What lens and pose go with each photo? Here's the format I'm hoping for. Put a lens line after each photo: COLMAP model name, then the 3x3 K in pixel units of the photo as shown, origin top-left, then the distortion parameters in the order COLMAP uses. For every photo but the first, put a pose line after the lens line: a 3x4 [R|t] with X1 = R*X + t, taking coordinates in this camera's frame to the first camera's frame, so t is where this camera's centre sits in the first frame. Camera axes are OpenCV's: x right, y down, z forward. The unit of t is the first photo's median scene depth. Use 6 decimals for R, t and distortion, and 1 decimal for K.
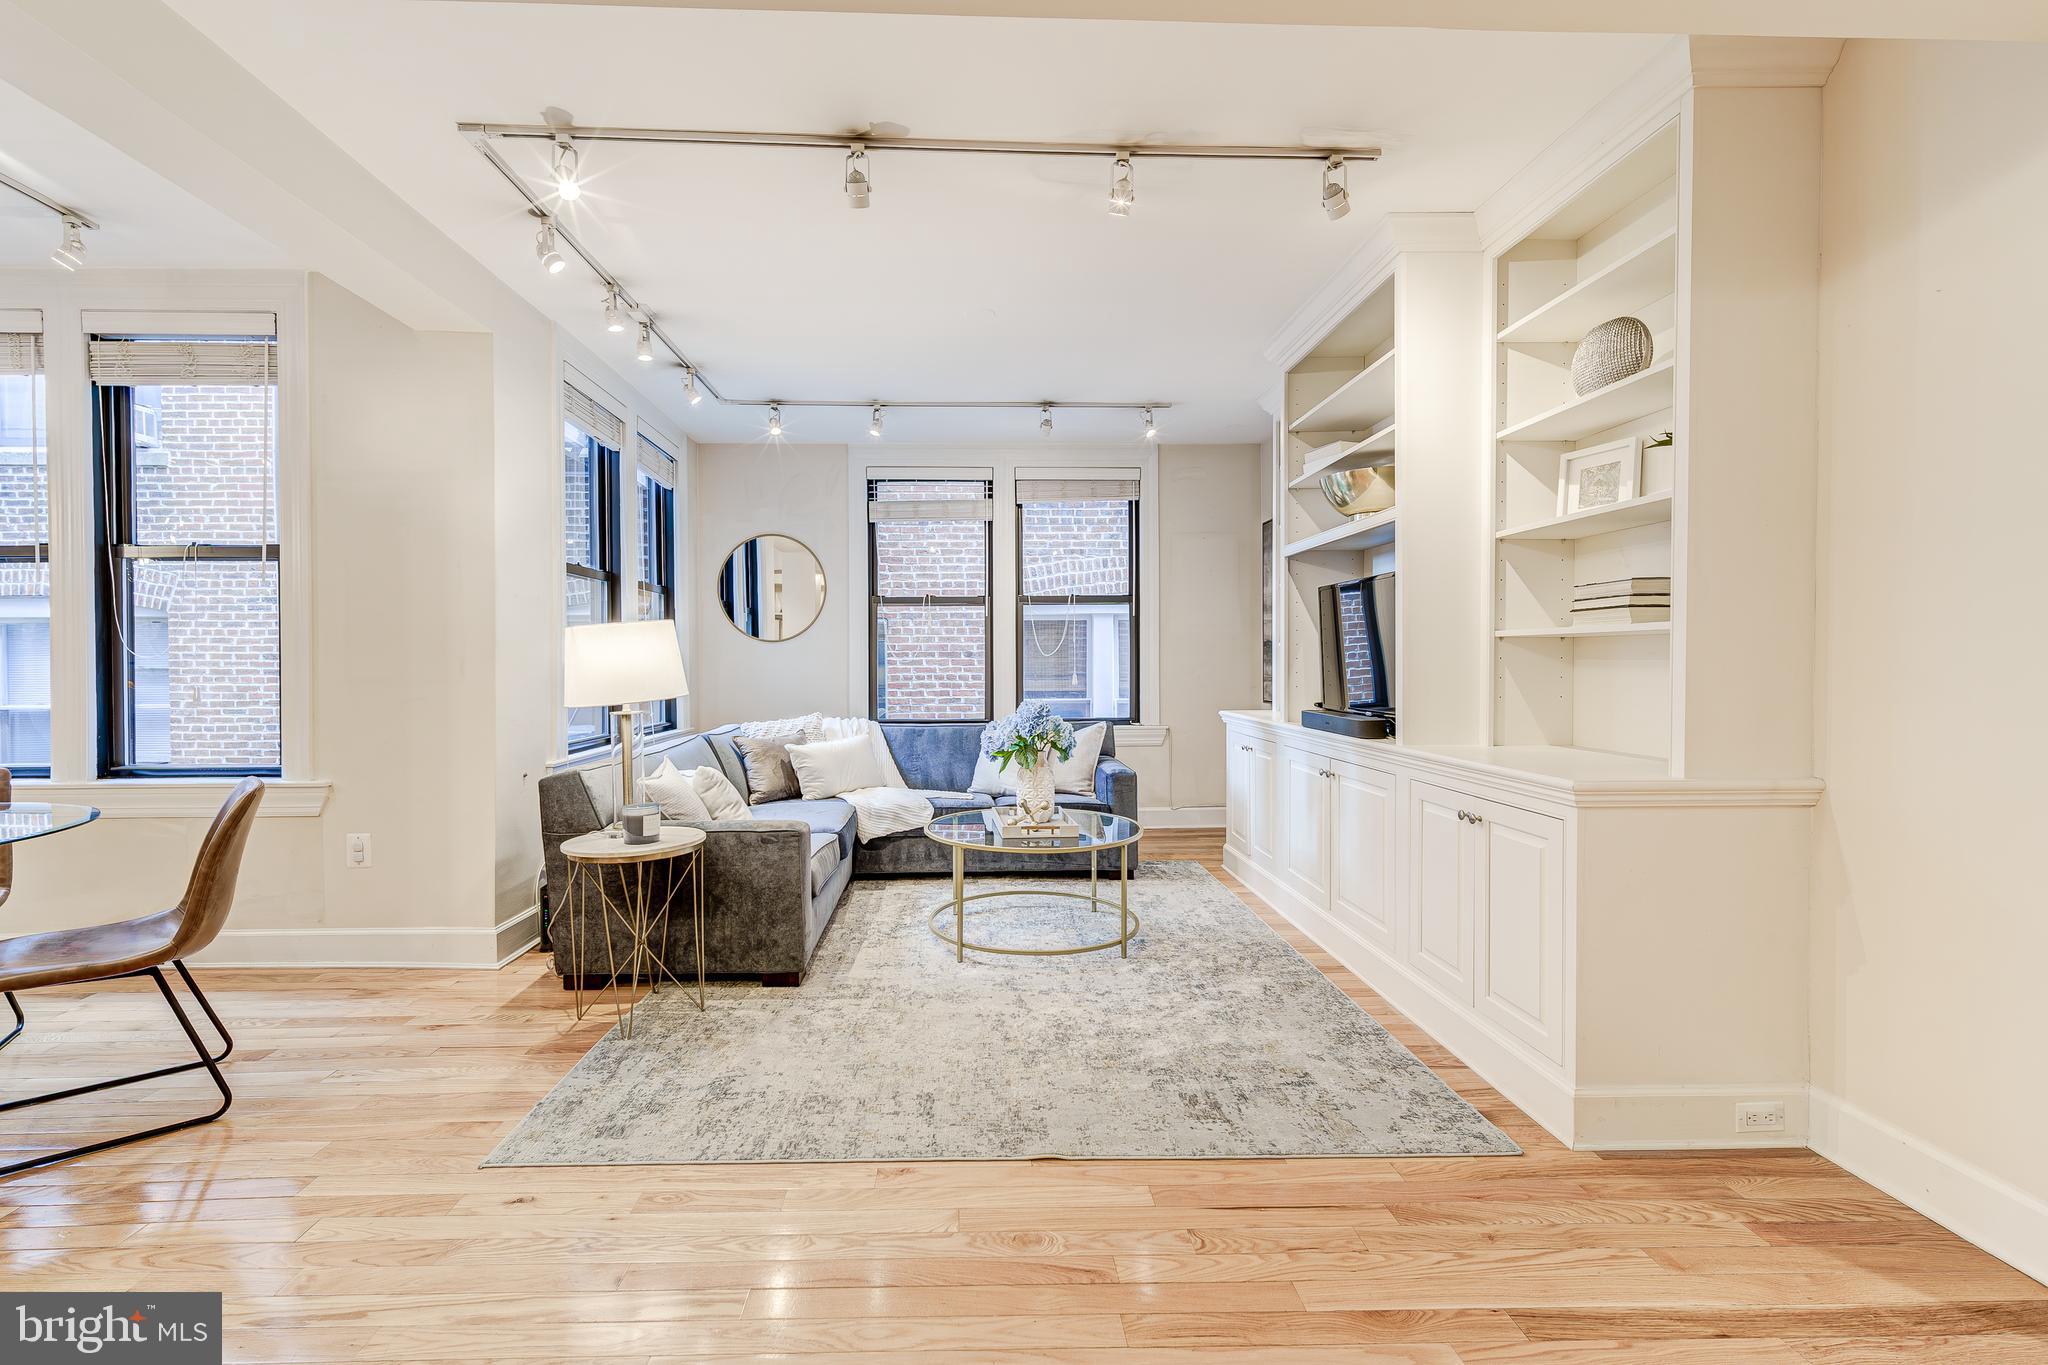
lens RADIAL K [[897.4, 0, 983.3], [0, 897.4, 673.7], [0, 0, 1]] dist [0.005214, -0.000034]
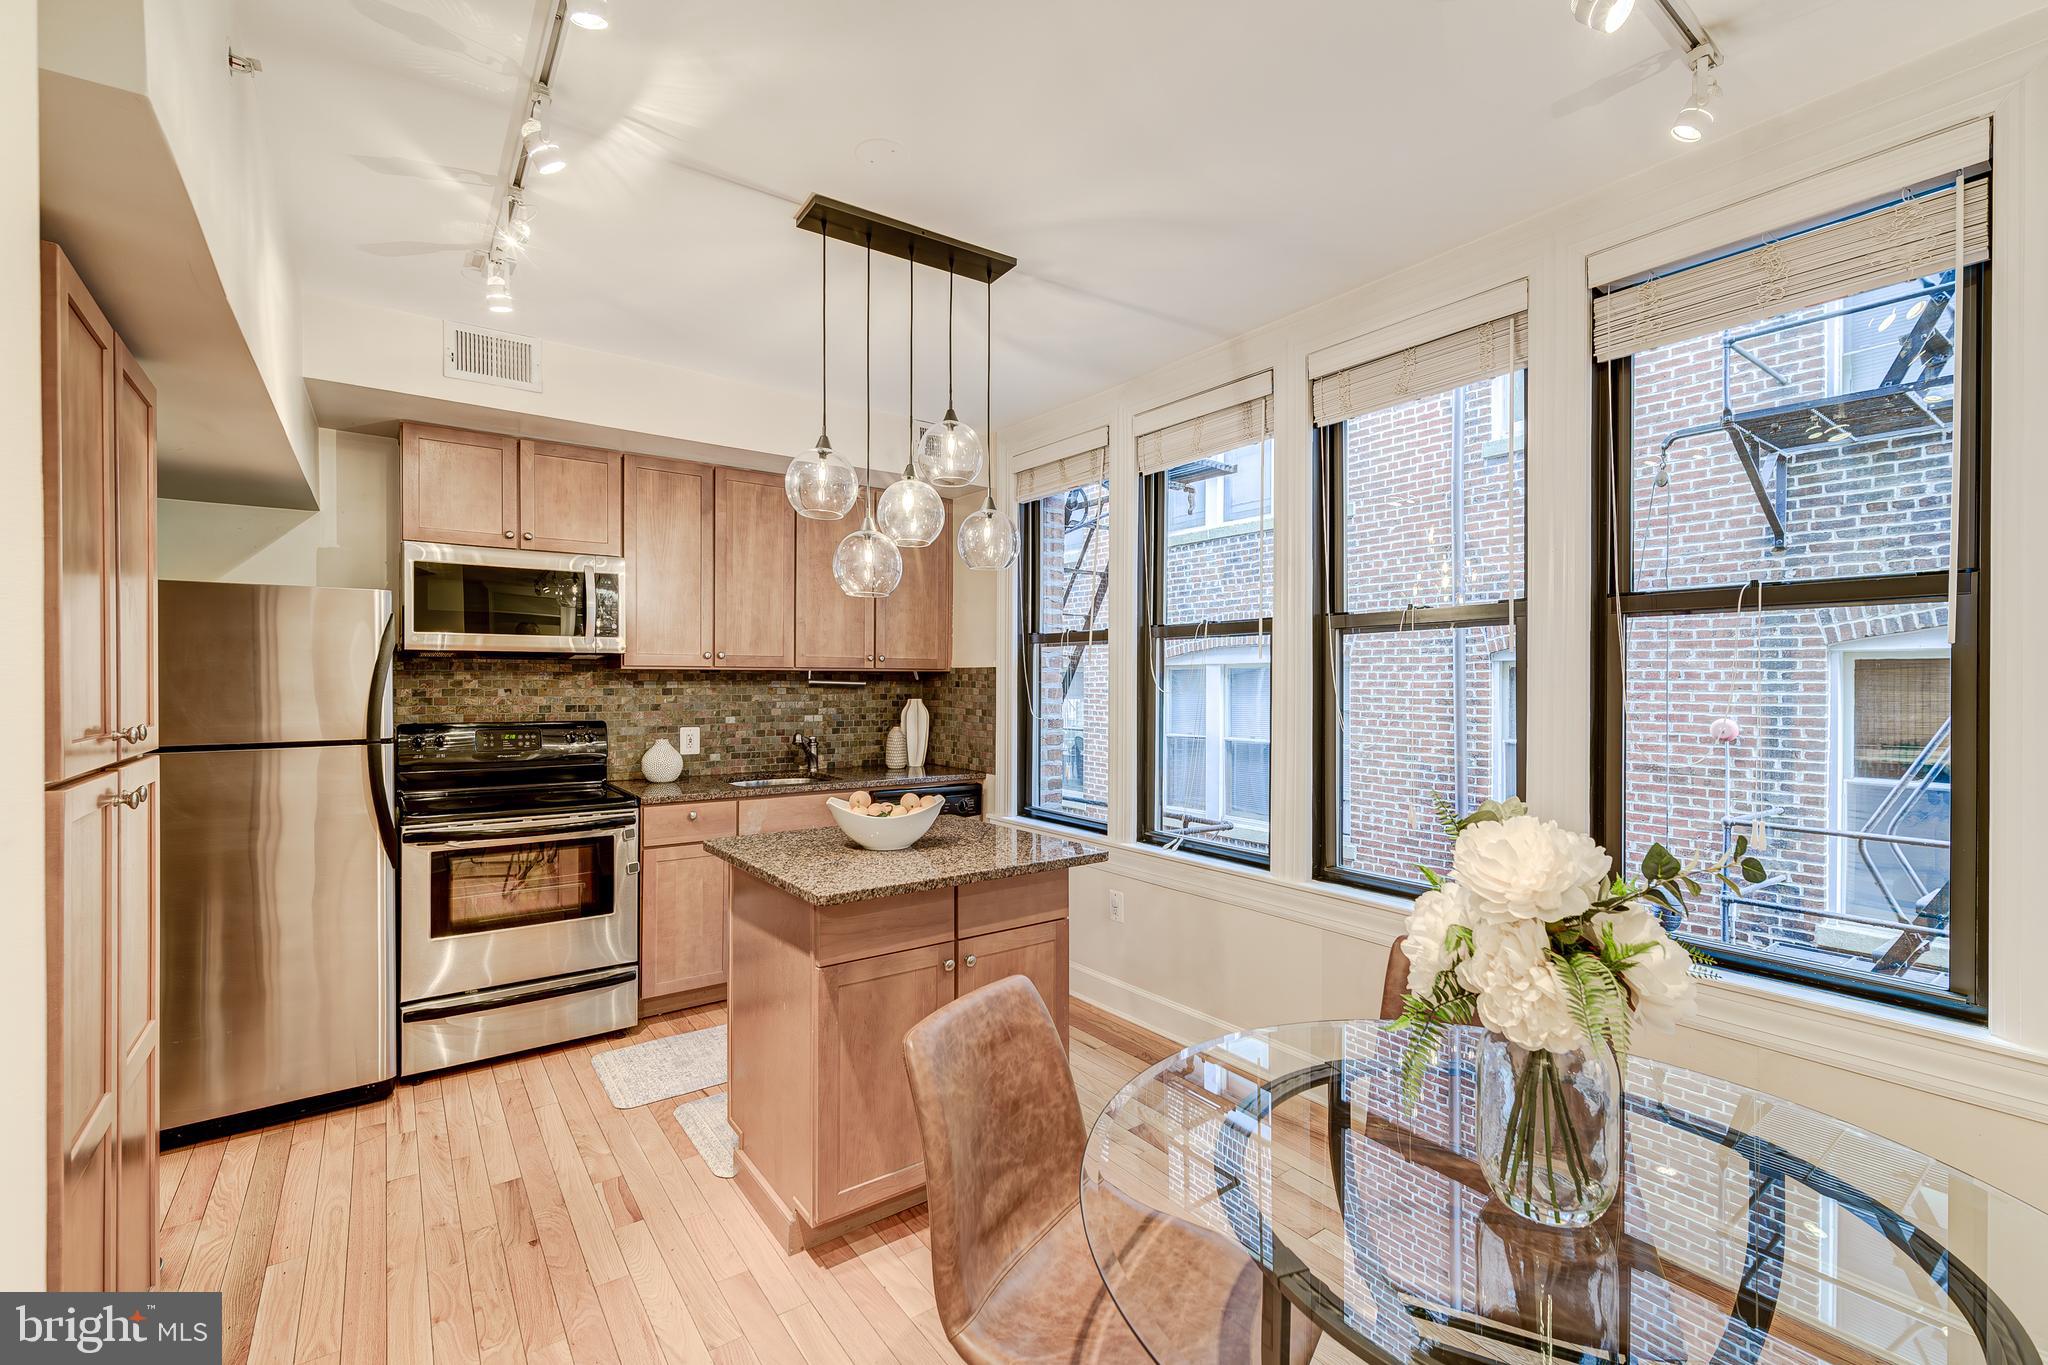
lens RADIAL K [[897.4, 0, 1025.8], [0, 897.4, 683.1], [0, 0, 1]] dist [0.005214, -0.000034]
pose [[0.568755, 0.006562, -0.822481, -0.473701], [-0.017151, 0.999845, -0.003884, -0.048649], [0.822328, 0.016316, 0.568779, 0.188033]]
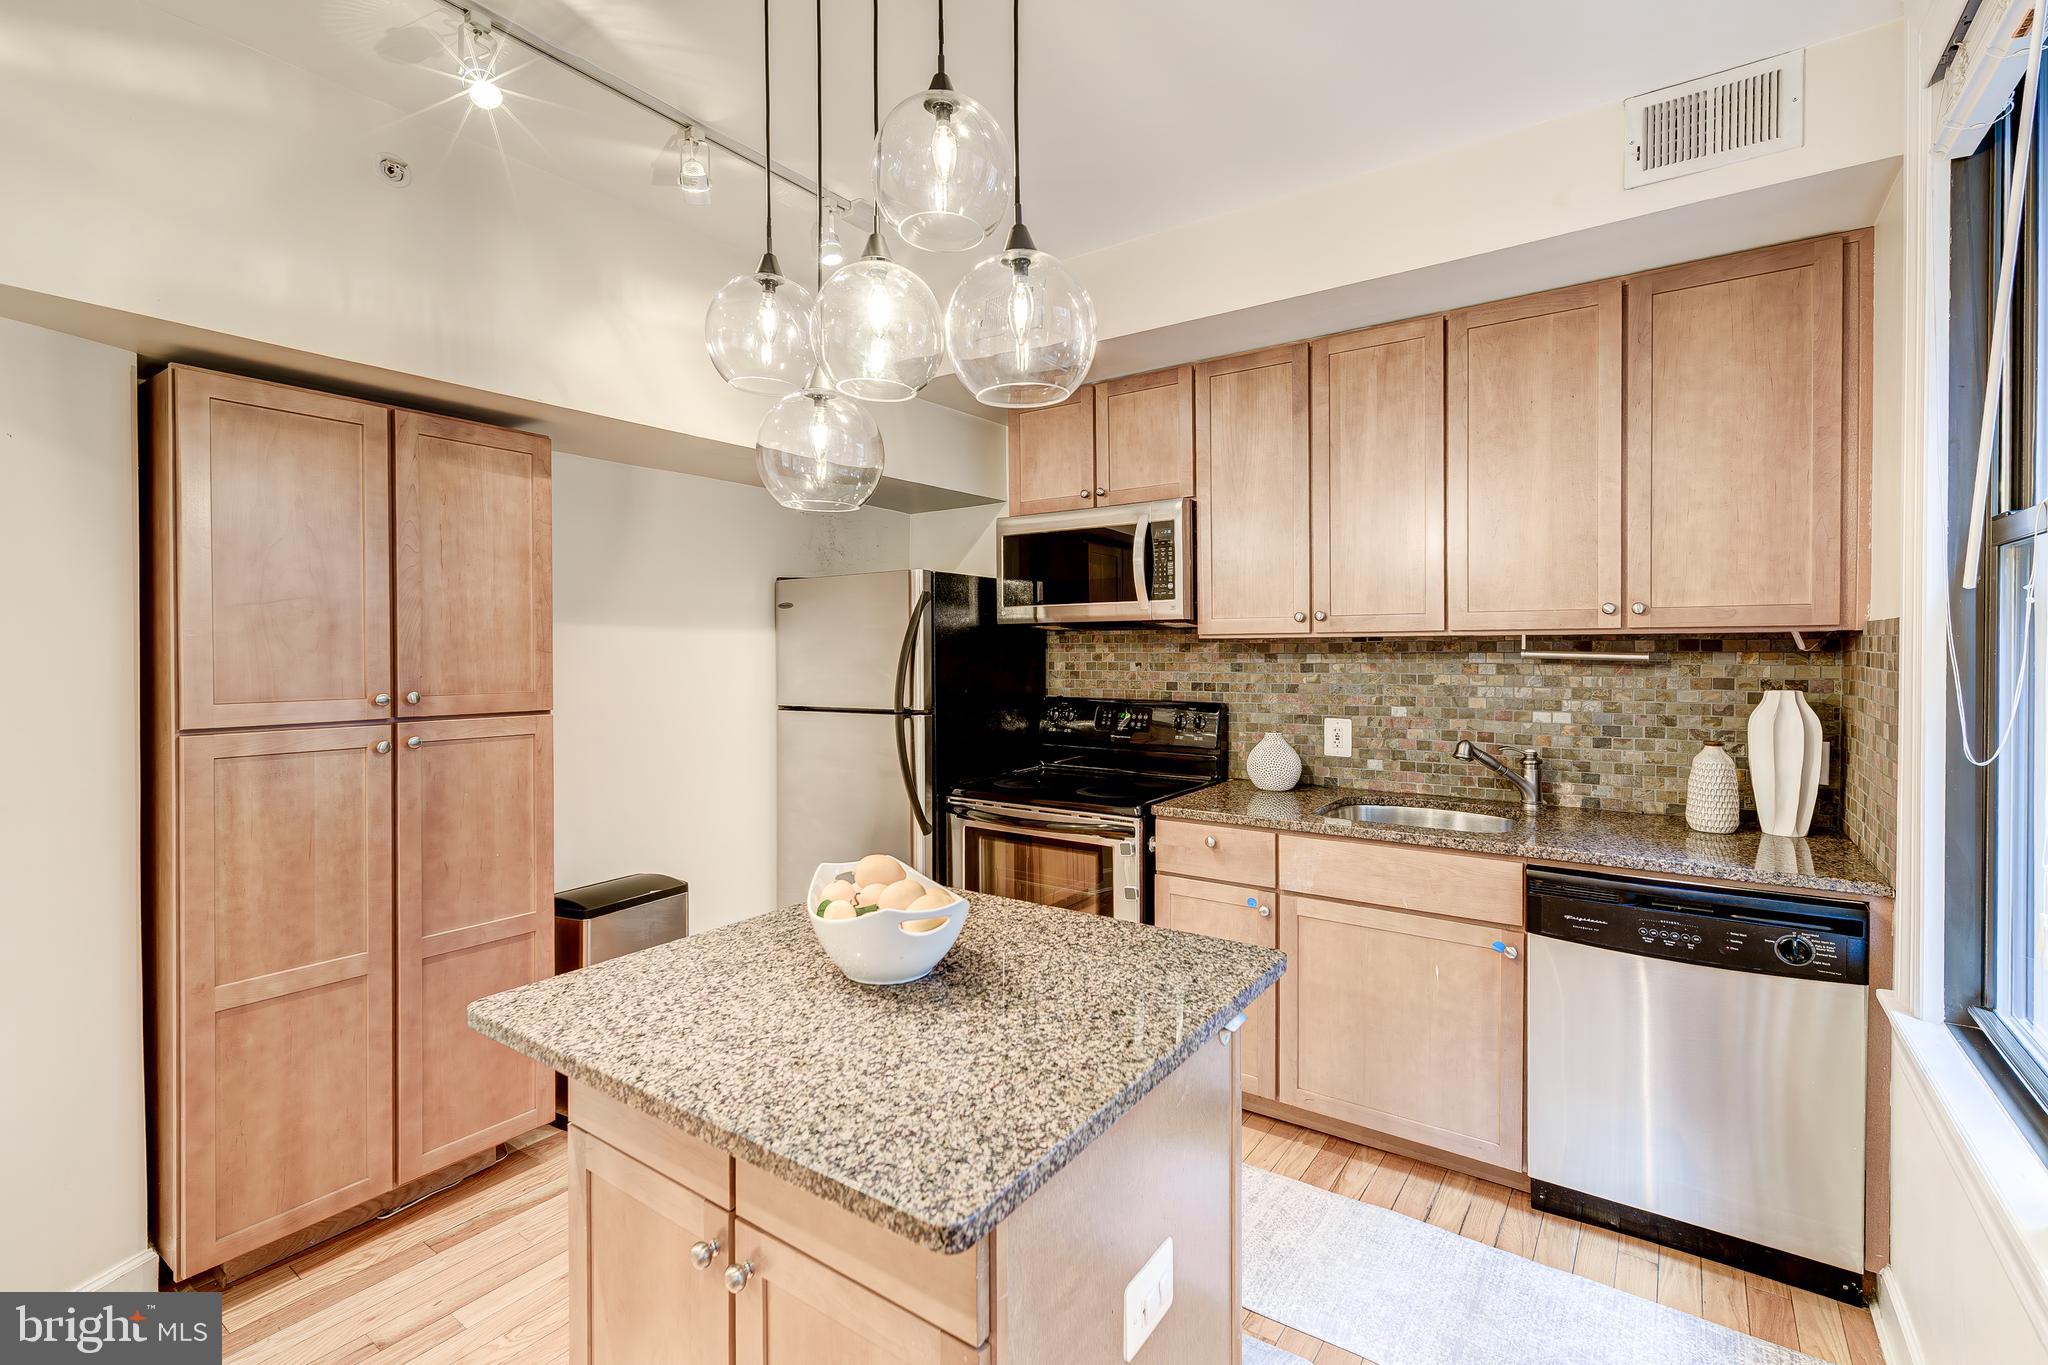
lens RADIAL K [[897.4, 0, 1016.2], [0, 897.4, 662.6], [0, 0, 1]] dist [0.005214, -0.000034]
pose [[-0.604176, 0.017548, -0.796658, -0.763401], [-0.005894, 0.999632, 0.026489, -0.057842], [0.796829, 0.020700, -0.603850, 0.638918]]
